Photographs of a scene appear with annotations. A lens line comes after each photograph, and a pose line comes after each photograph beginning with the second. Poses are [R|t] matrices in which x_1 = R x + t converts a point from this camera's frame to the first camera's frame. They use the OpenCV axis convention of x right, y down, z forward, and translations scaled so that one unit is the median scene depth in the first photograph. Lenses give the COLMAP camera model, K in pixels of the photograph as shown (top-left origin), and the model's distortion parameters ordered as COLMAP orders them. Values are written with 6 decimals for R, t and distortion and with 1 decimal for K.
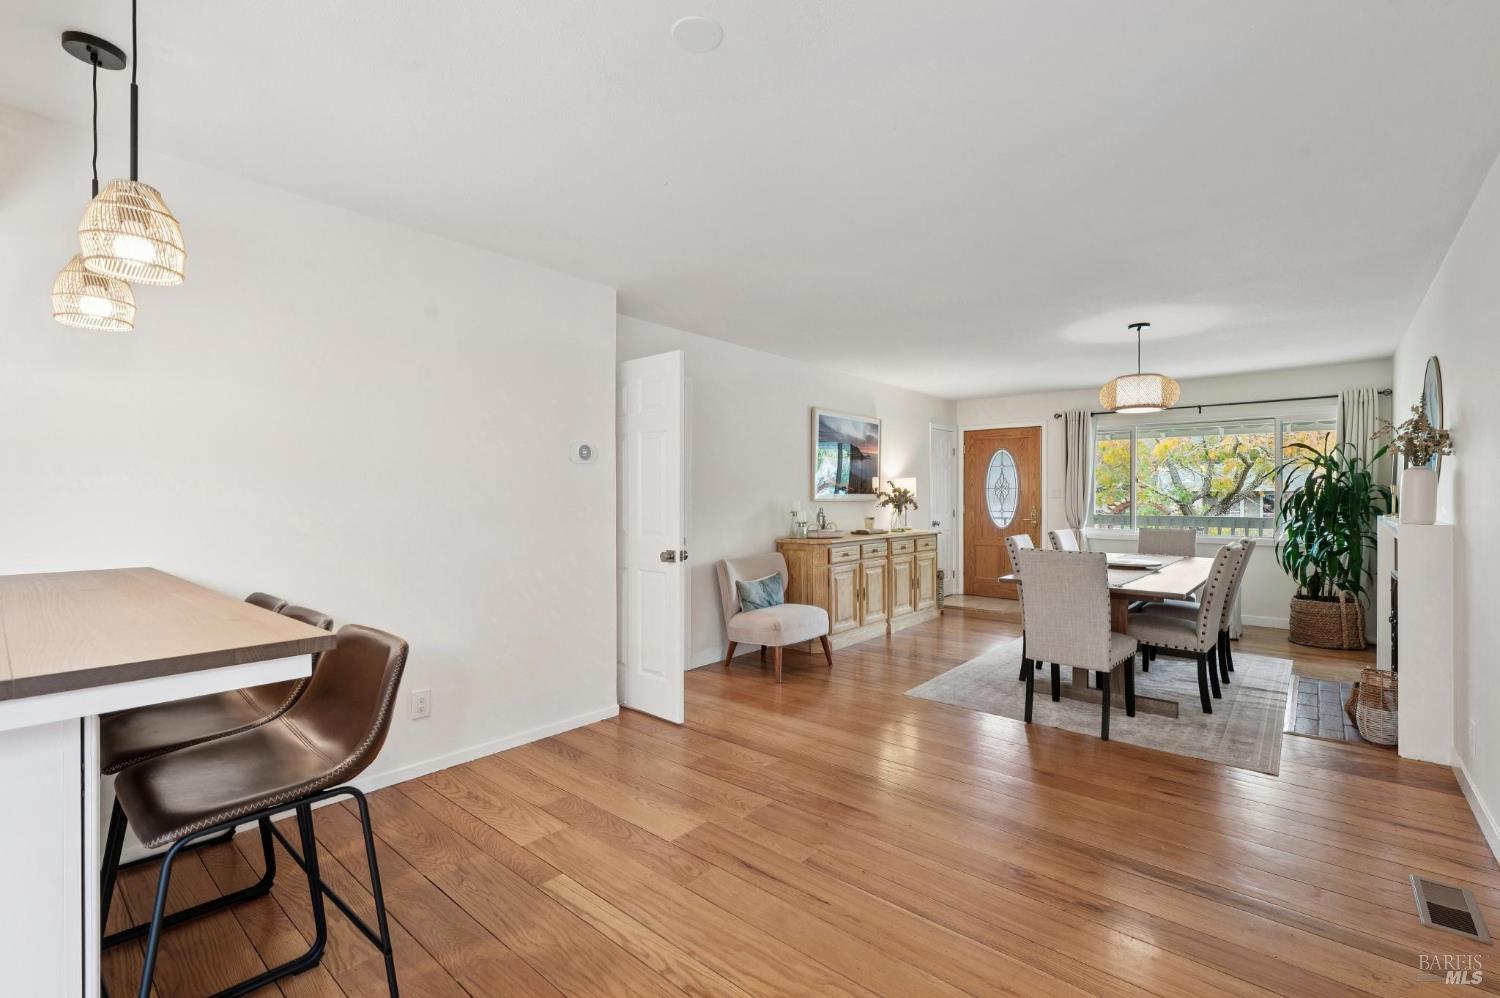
lens RADIAL K [[640.0, 0, 762.2], [0, 640.0, 501.5], [0, 0, 1]] dist [-0.000754, 0.000517]
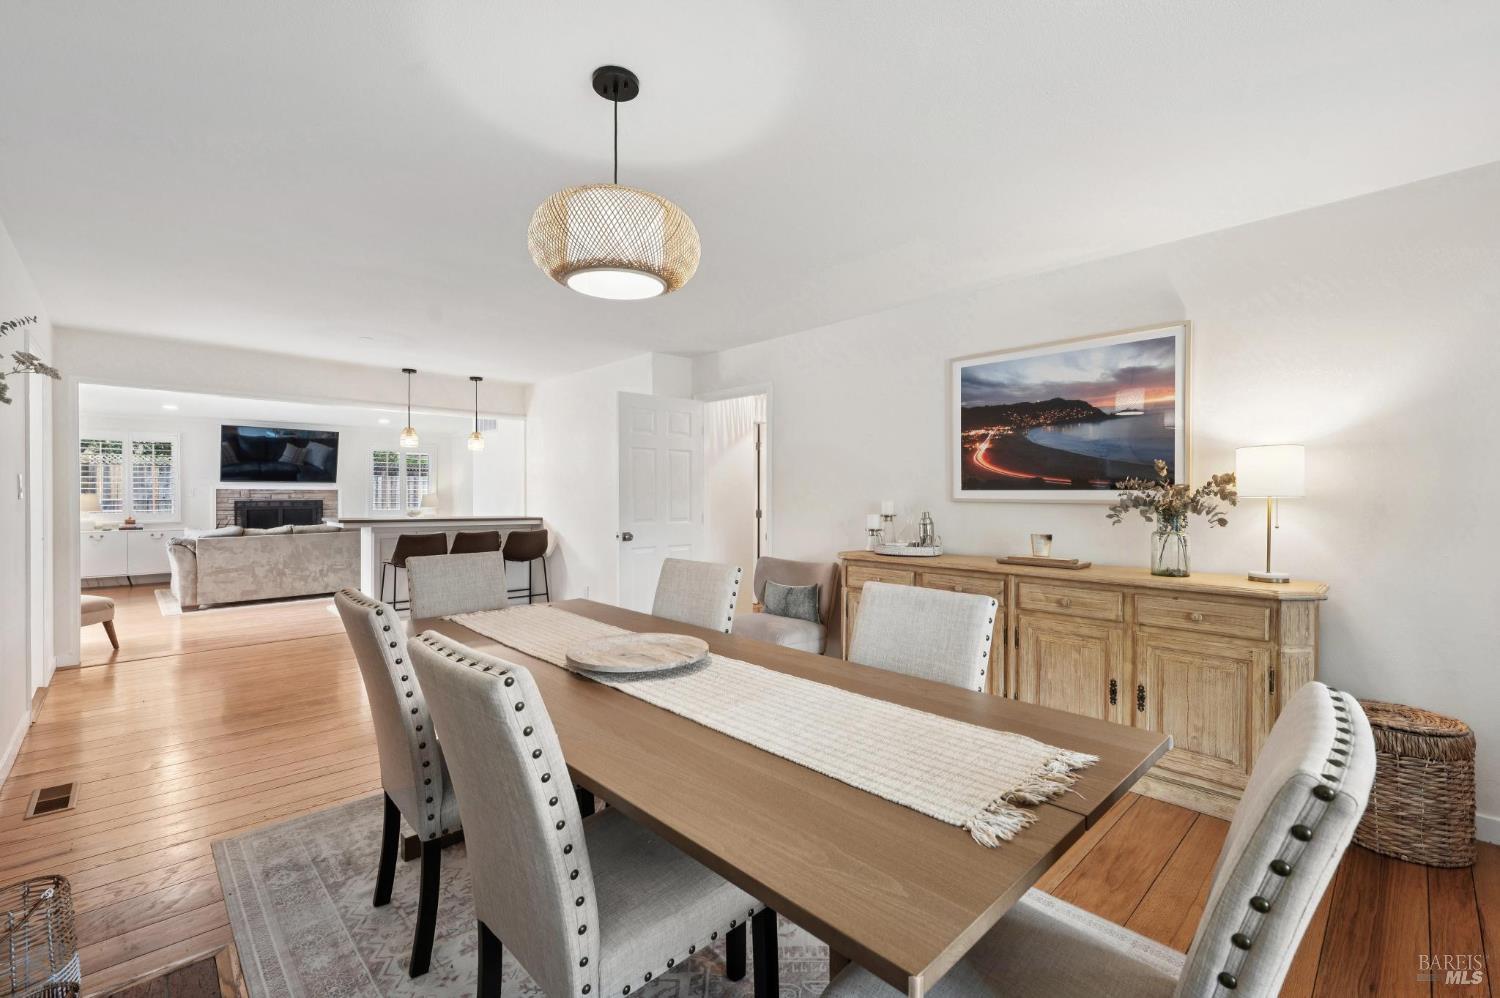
lens RADIAL K [[640.0, 0, 747.7], [0, 640.0, 502.2], [0, 0, 1]] dist [-0.000754, 0.000517]
pose [[-0.093865, 0.013995, -0.995487, 0.685722], [-0.003960, 0.999888, 0.014430, -0.008852], [0.995577, 0.005296, -0.093799, 0.775879]]
